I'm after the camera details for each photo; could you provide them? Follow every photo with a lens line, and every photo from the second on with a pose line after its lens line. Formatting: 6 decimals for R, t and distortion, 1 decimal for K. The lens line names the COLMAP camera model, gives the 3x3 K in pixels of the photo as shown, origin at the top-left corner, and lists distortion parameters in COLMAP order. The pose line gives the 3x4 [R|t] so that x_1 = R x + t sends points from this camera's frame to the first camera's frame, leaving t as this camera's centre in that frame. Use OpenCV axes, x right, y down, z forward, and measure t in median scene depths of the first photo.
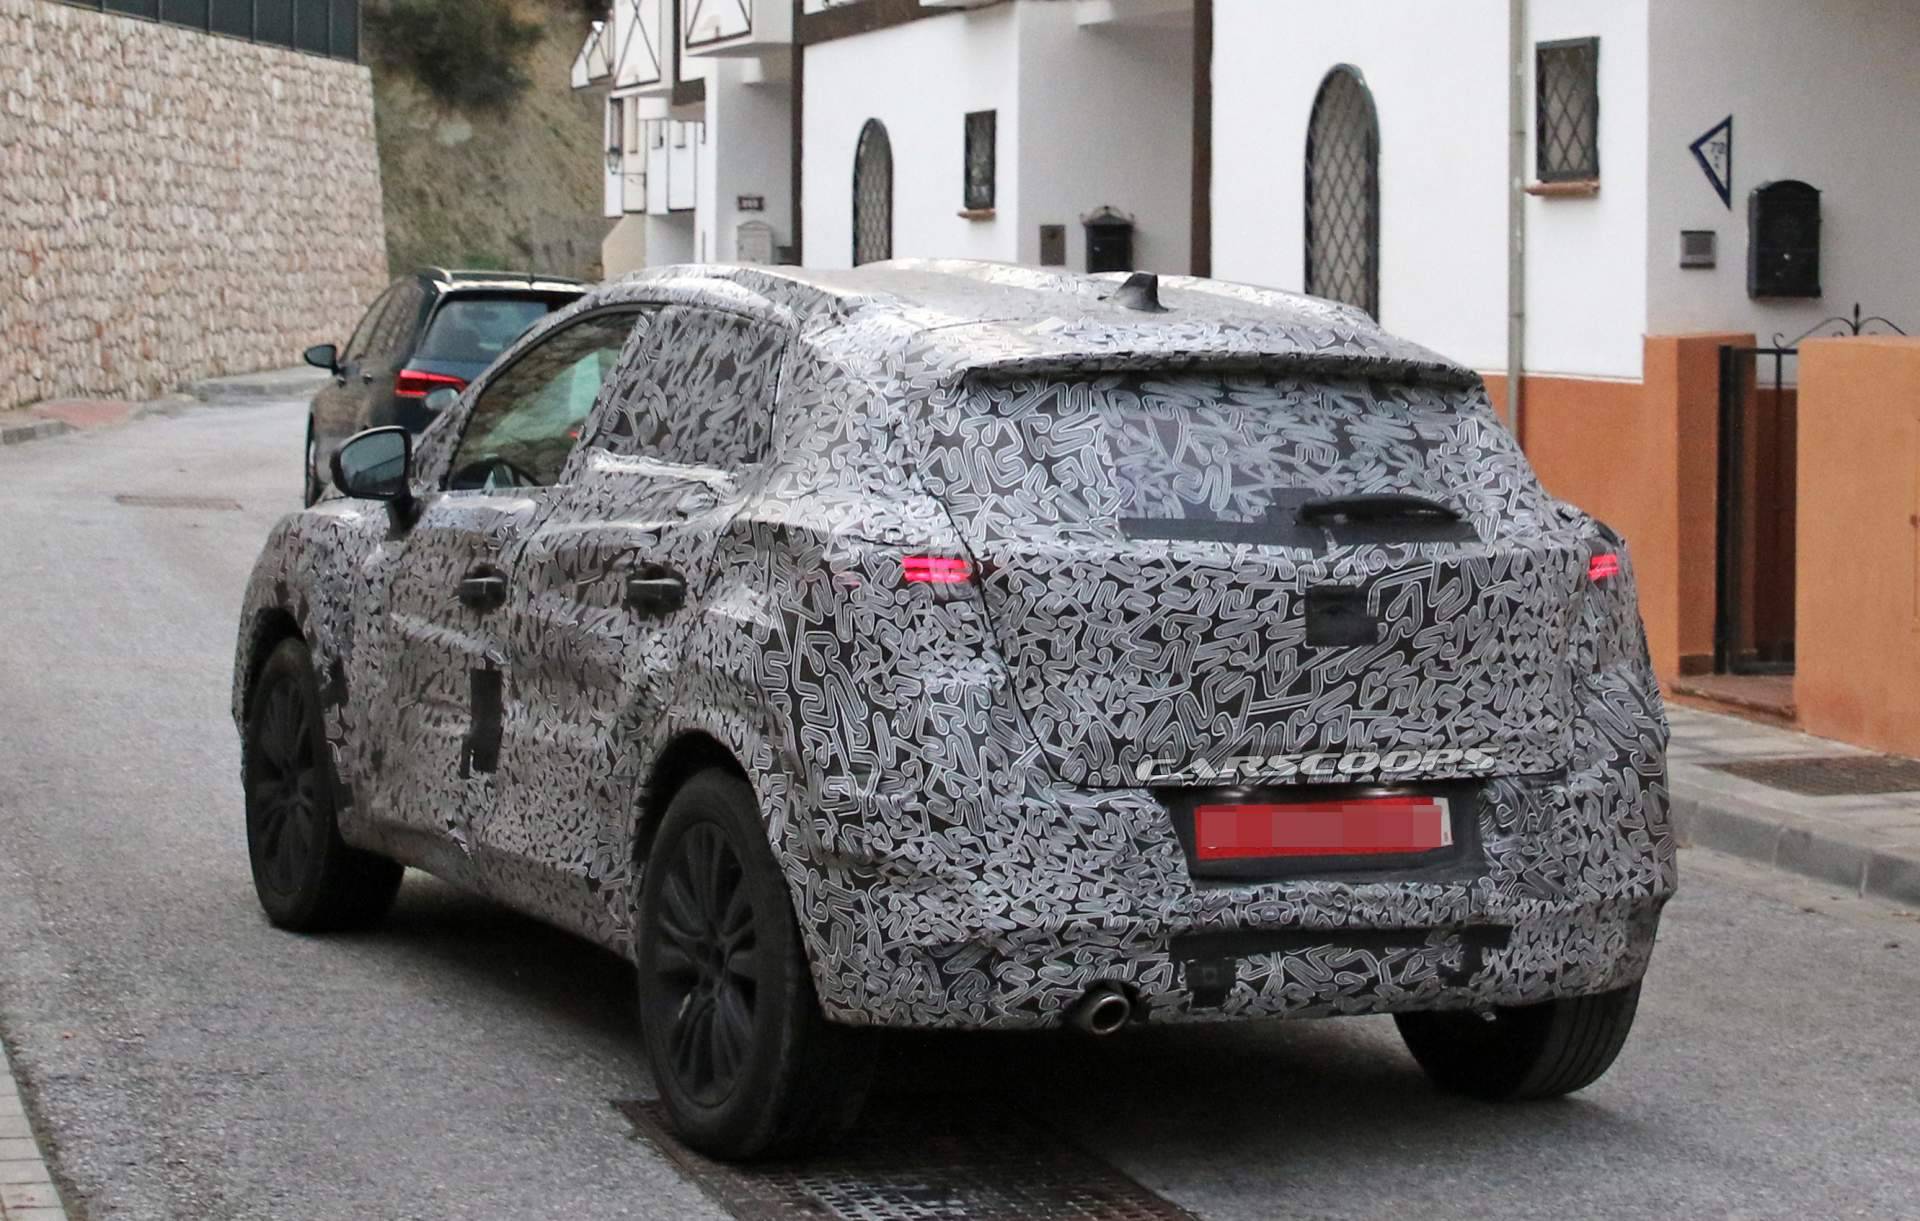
lens RADIAL K [[4493.3, 0, 1134.8], [0, 4493.3, 178.6], [0, 0, 1]] dist [-0.140997, -0.027929]
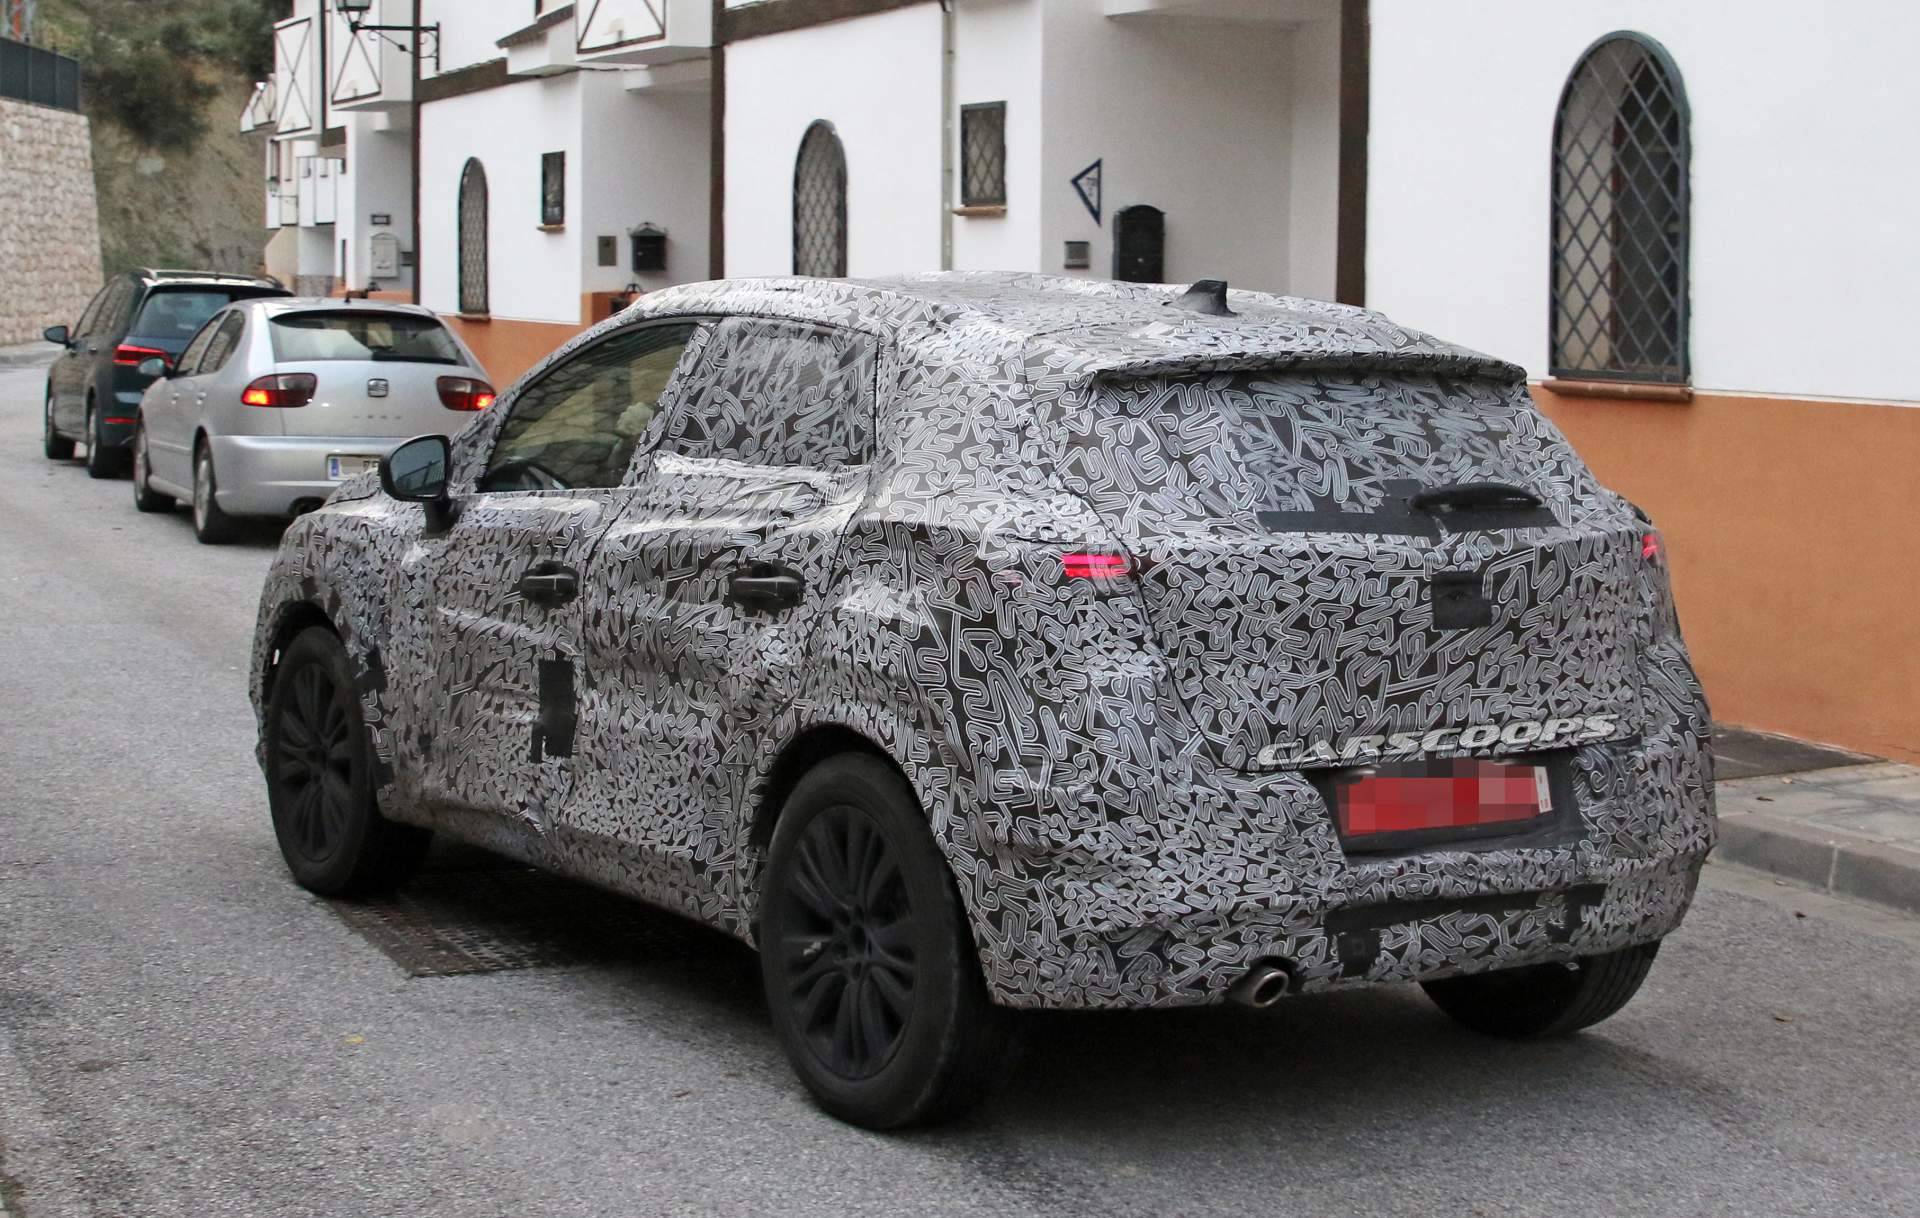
lens RADIAL K [[3259.2, 0, 1081.4], [0, 3259.2, 366.2], [0, 0, 1]] dist [-0.094656, 0.056837]
pose [[0.991005, -0.014423, 0.133048, -0.143259], [0.008889, 0.999074, 0.042092, 0.009323], [-0.133532, -0.040531, 0.990215, 0.253587]]
